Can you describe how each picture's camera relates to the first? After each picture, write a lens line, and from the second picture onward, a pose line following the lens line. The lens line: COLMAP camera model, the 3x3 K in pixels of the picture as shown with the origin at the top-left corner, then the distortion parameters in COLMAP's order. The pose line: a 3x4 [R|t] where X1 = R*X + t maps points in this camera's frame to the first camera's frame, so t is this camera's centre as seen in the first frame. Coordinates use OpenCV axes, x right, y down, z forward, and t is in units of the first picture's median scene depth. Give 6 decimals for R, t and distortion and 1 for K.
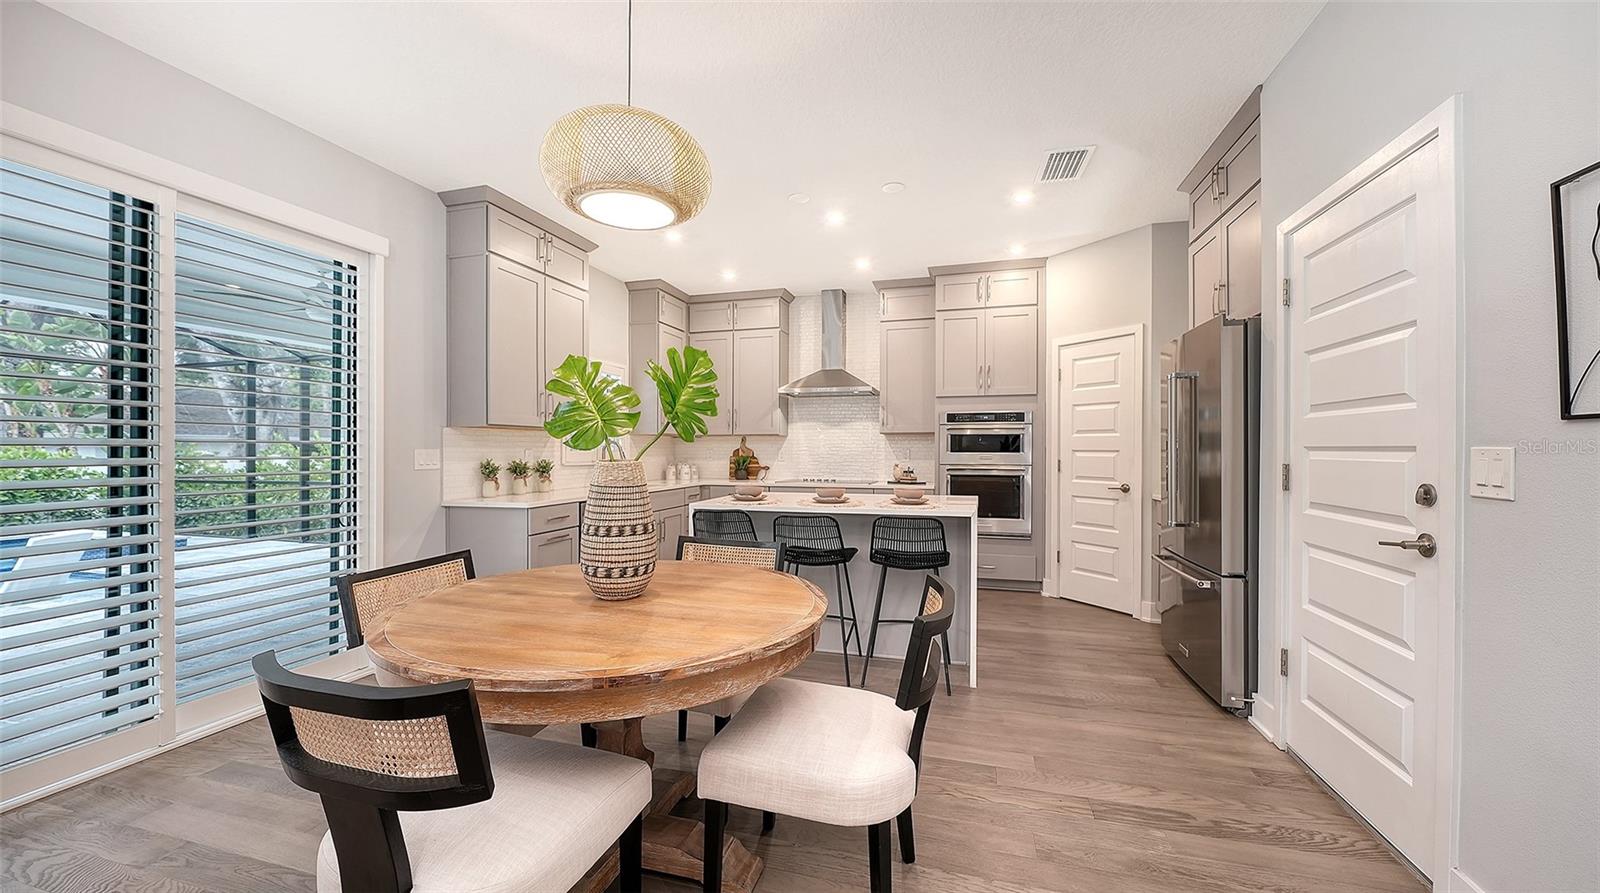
lens RADIAL K [[598.4, 0, 800.0], [0, 598.4, 446.5], [0, 0, 1]] dist [0.004558, 0.000056]
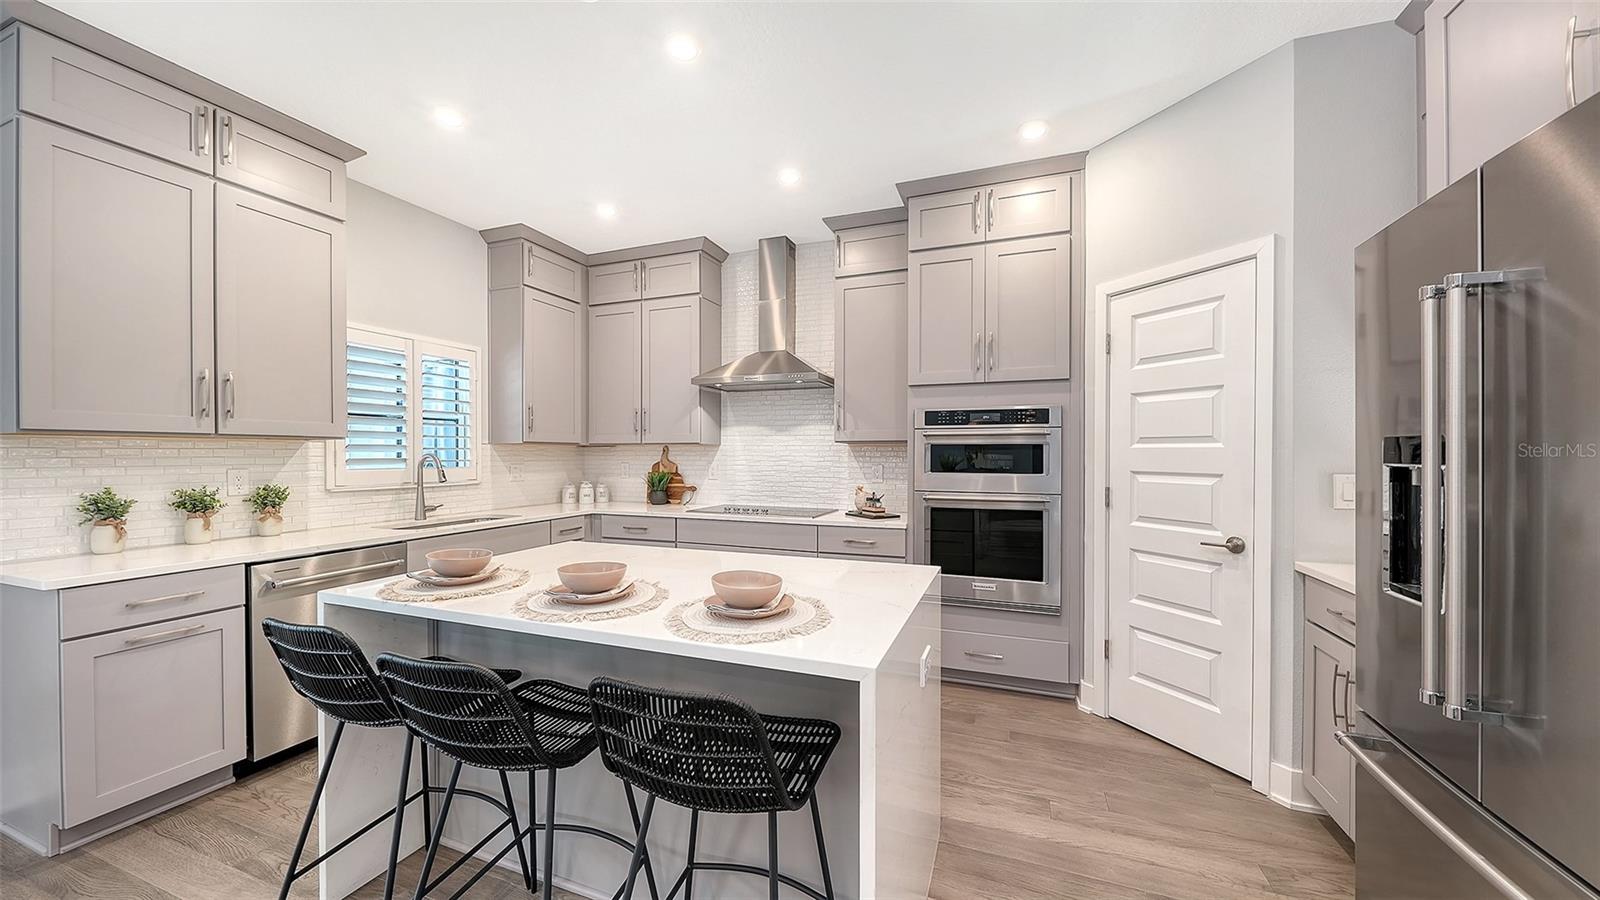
lens RADIAL K [[564.4, 0, 804.1], [0, 564.4, 450.2], [0, 0, 1]] dist [-0.001839, -0.000344]
pose [[0.997006, 0.000325, -0.077326, 0.170204], [-0.000433, 0.999999, -0.001380, -0.013286], [0.077325, 0.001410, 0.997005, 0.406588]]
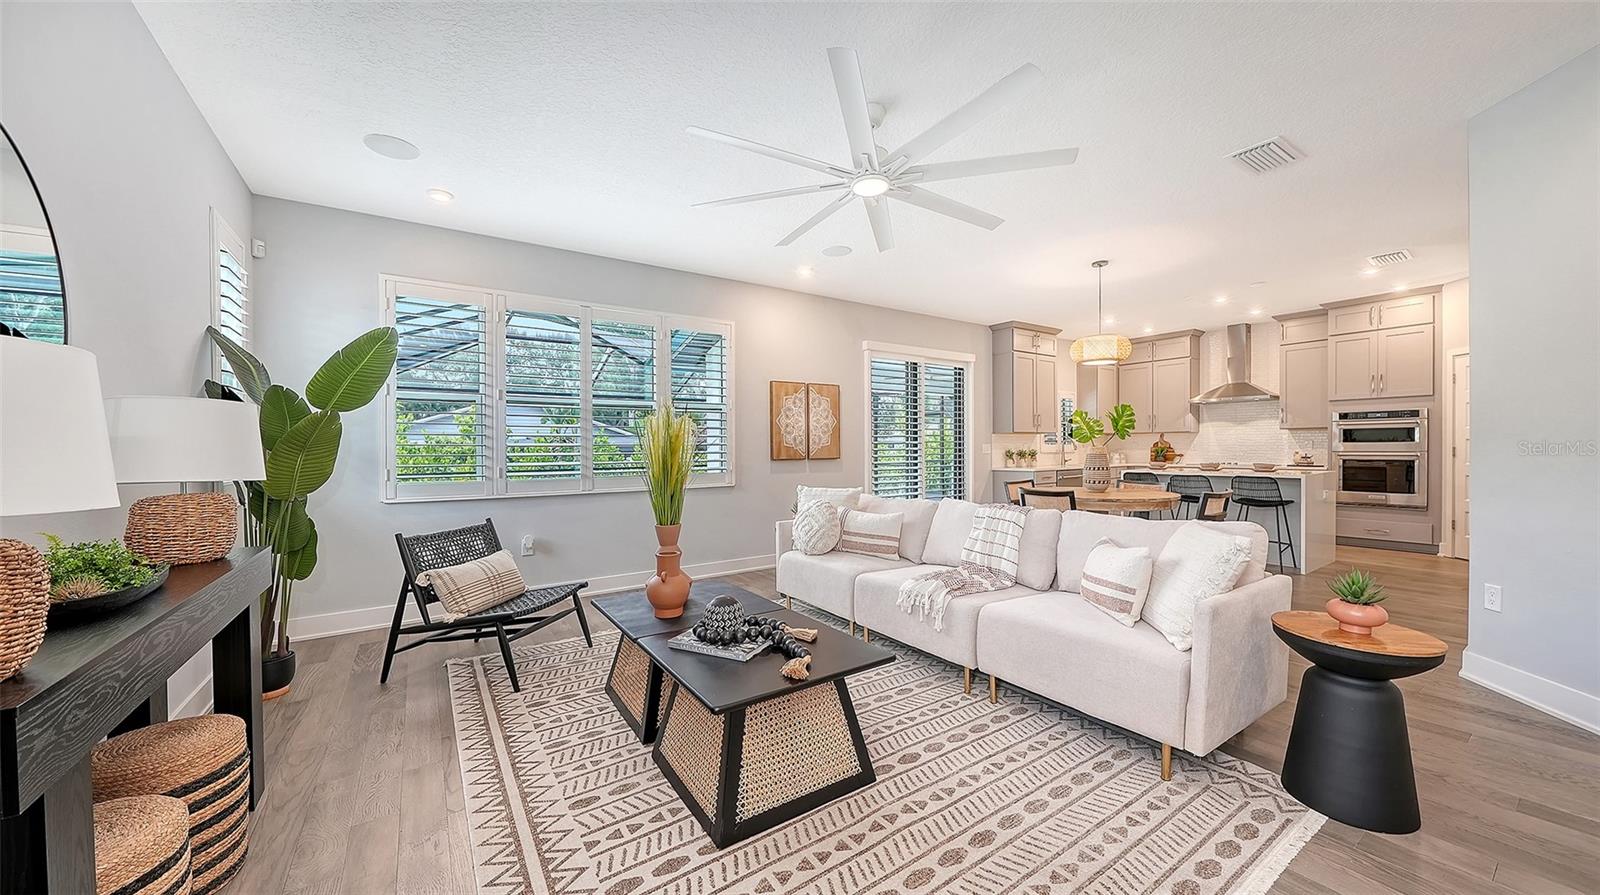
lens RADIAL K [[556.2, 0, 804.4], [0, 556.2, 453.9], [0, 0, 1]] dist [-0.003004, -0.000205]
pose [[0.770500, -0.001243, -0.637439, 0.120882], [0.014398, 0.999777, 0.015454, -0.000470], [0.637278, -0.021085, 0.770346, -0.733089]]
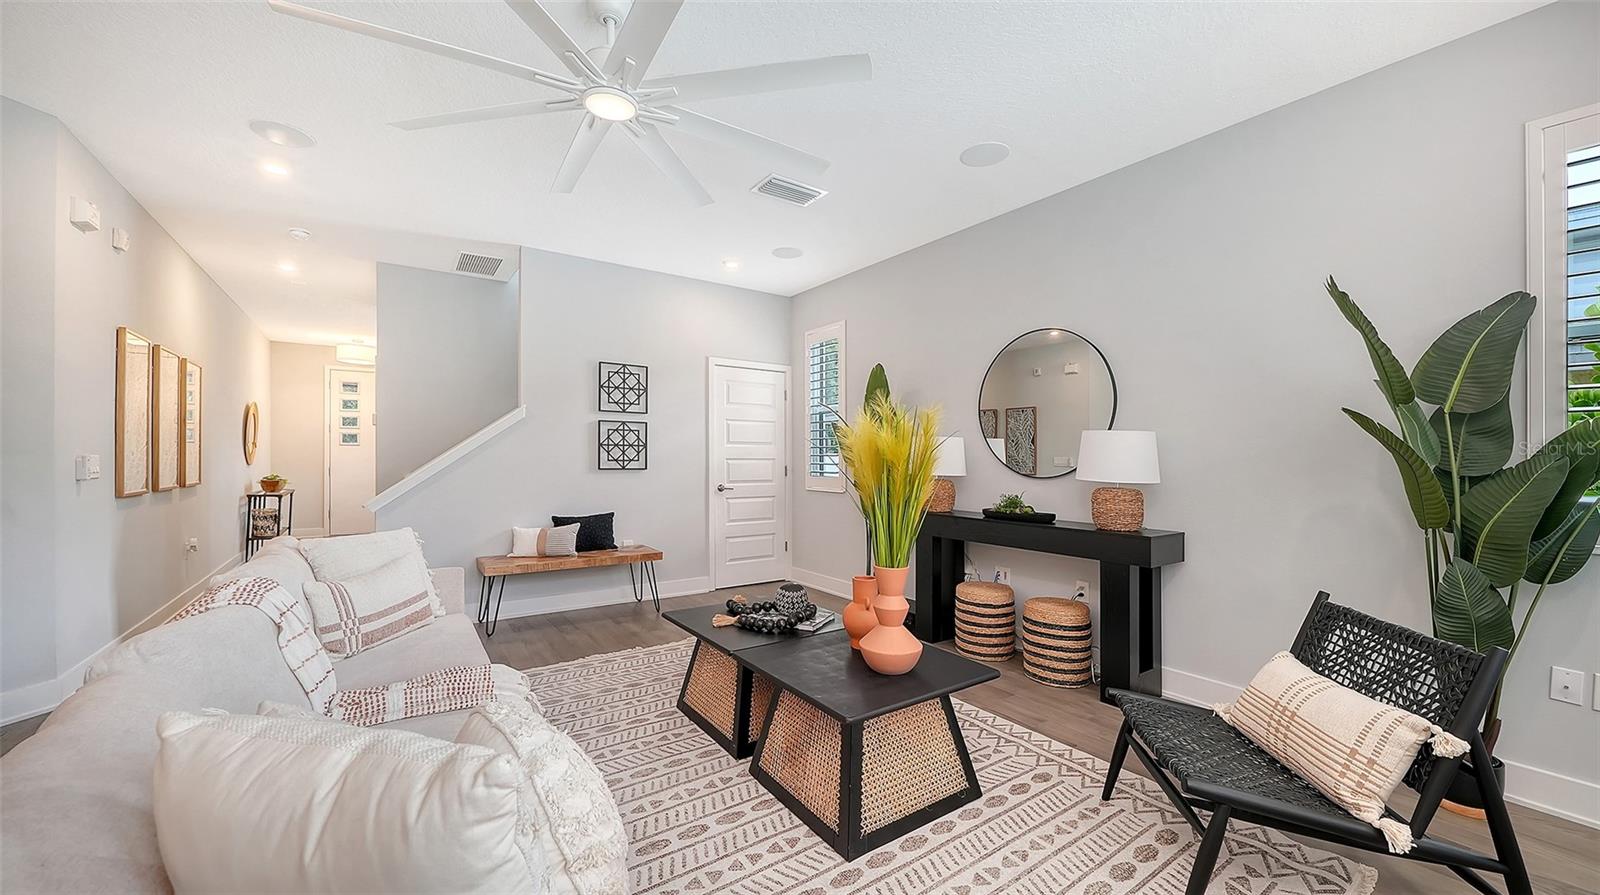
lens RADIAL K [[599.0, 0, 805.0], [0, 599.0, 455.3], [0, 0, 1]] dist [-0.005172, -0.000057]
pose [[-0.785558, -0.004715, 0.618770, -0.536110], [-0.013017, 0.999876, -0.008908, 0.001539], [-0.618651, -0.015052, -0.785522, -0.036864]]
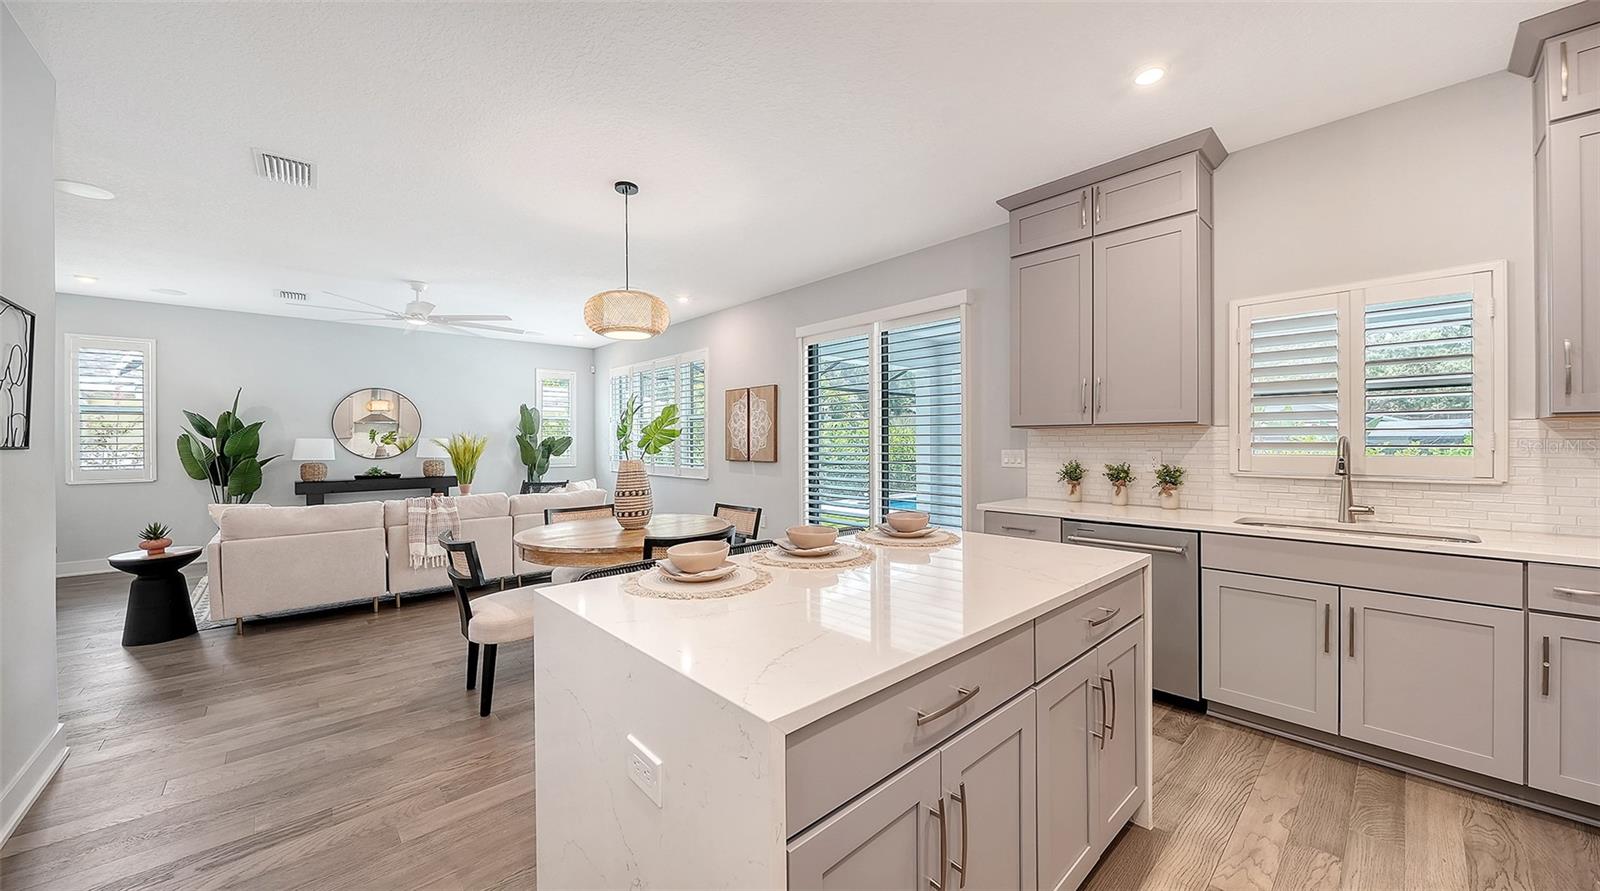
lens RADIAL K [[559.0, 0, 809.7], [0, 559.0, 440.0], [0, 0, 1]] dist [-0.004485, -0.000396]
pose [[-0.505178, 0.001238, -0.863014, 0.358483], [0.011002, 0.999927, -0.005006, -0.009863], [0.862945, -0.012024, -0.505155, 0.880105]]
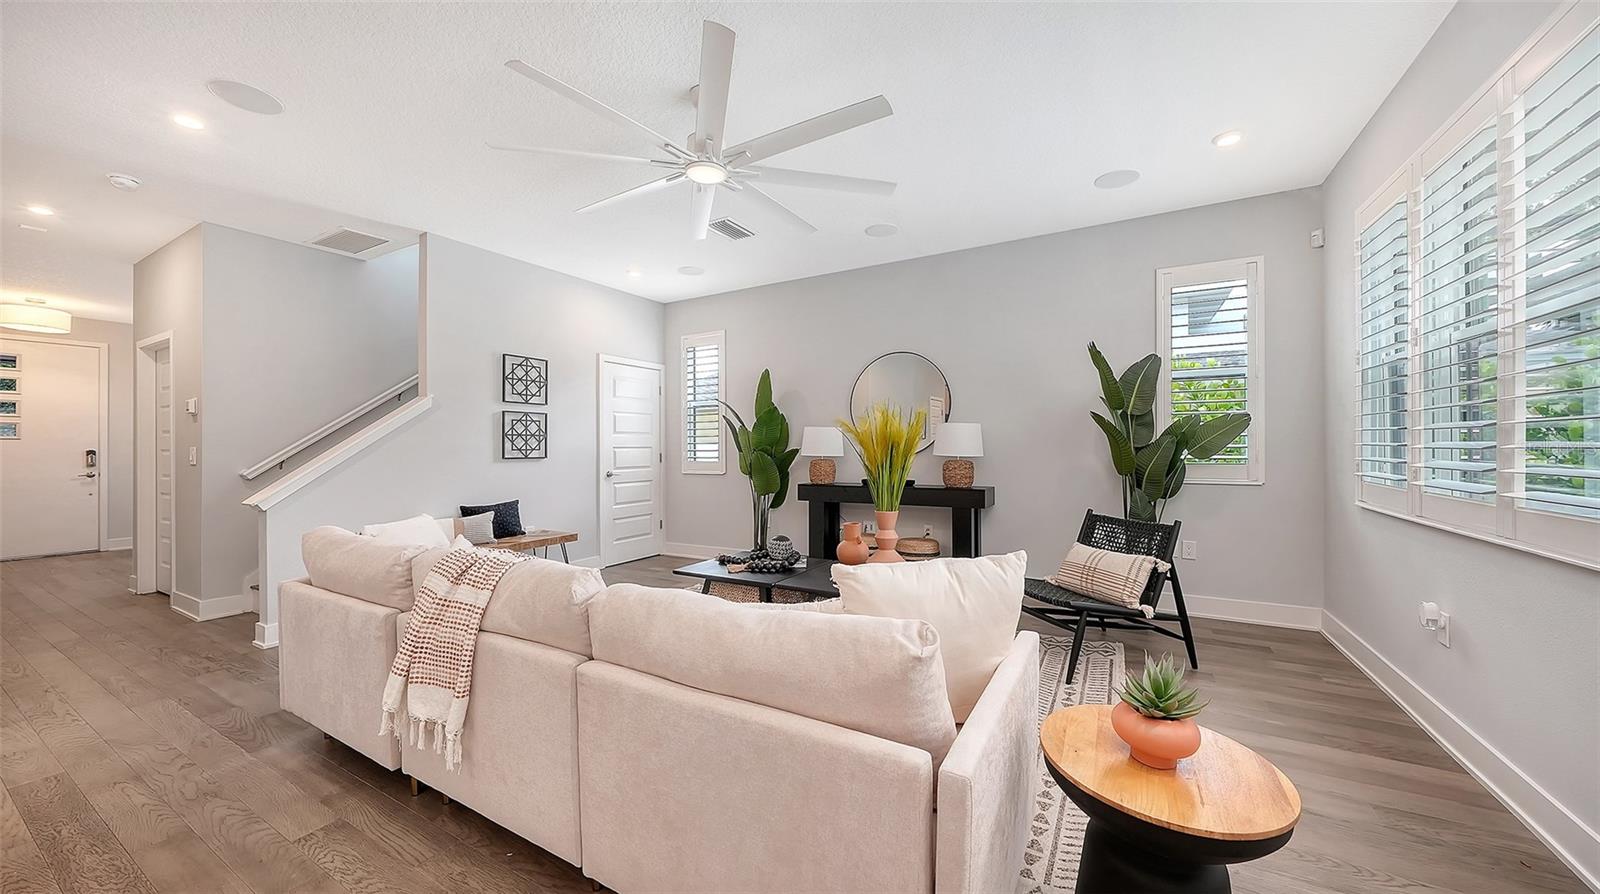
lens RADIAL K [[559.0, 0, 809.7], [0, 559.0, 441.5], [0, 0, 1]] dist [-0.004485, -0.000396]
pose [[-0.975136, 0.009148, 0.221419, -0.376679], [0.005115, 0.999811, -0.018781, 0.011311], [-0.221549, -0.017182, -0.974998, 0.194890]]
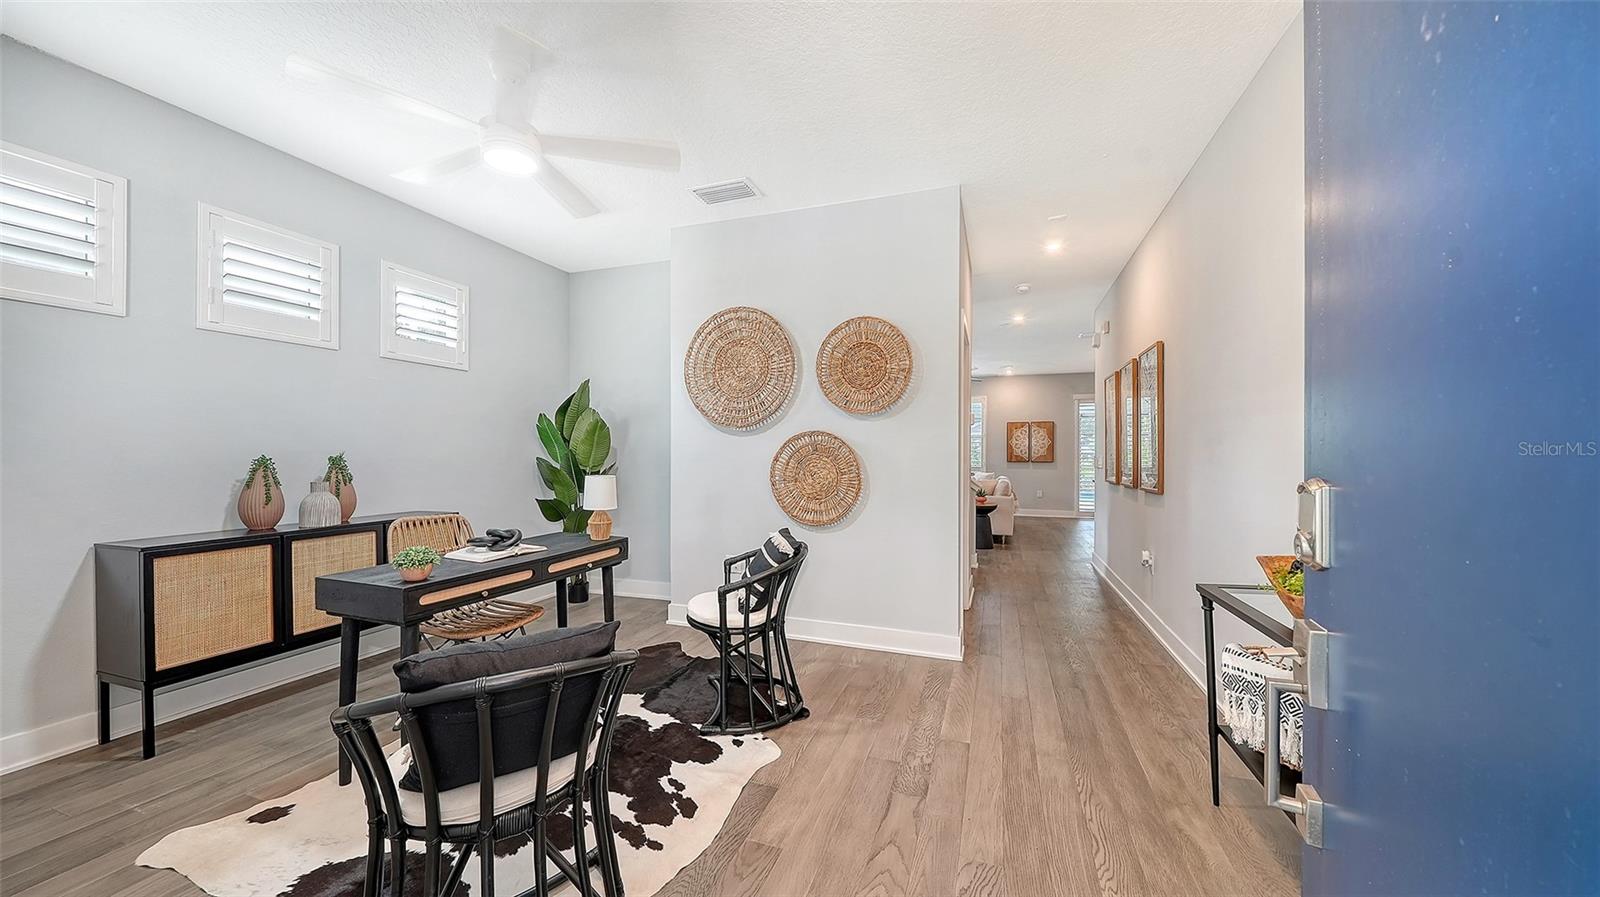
lens RADIAL K [[555.4, 0, 802.2], [0, 555.4, 457.9], [0, 0, 1]] dist [0.000067, -0.002558]
pose [[-0.048541, 0.004936, -0.998809, 1.637310], [-0.001820, 0.999986, 0.005030, 0.003758], [0.998820, 0.002062, -0.048532, -0.633823]]
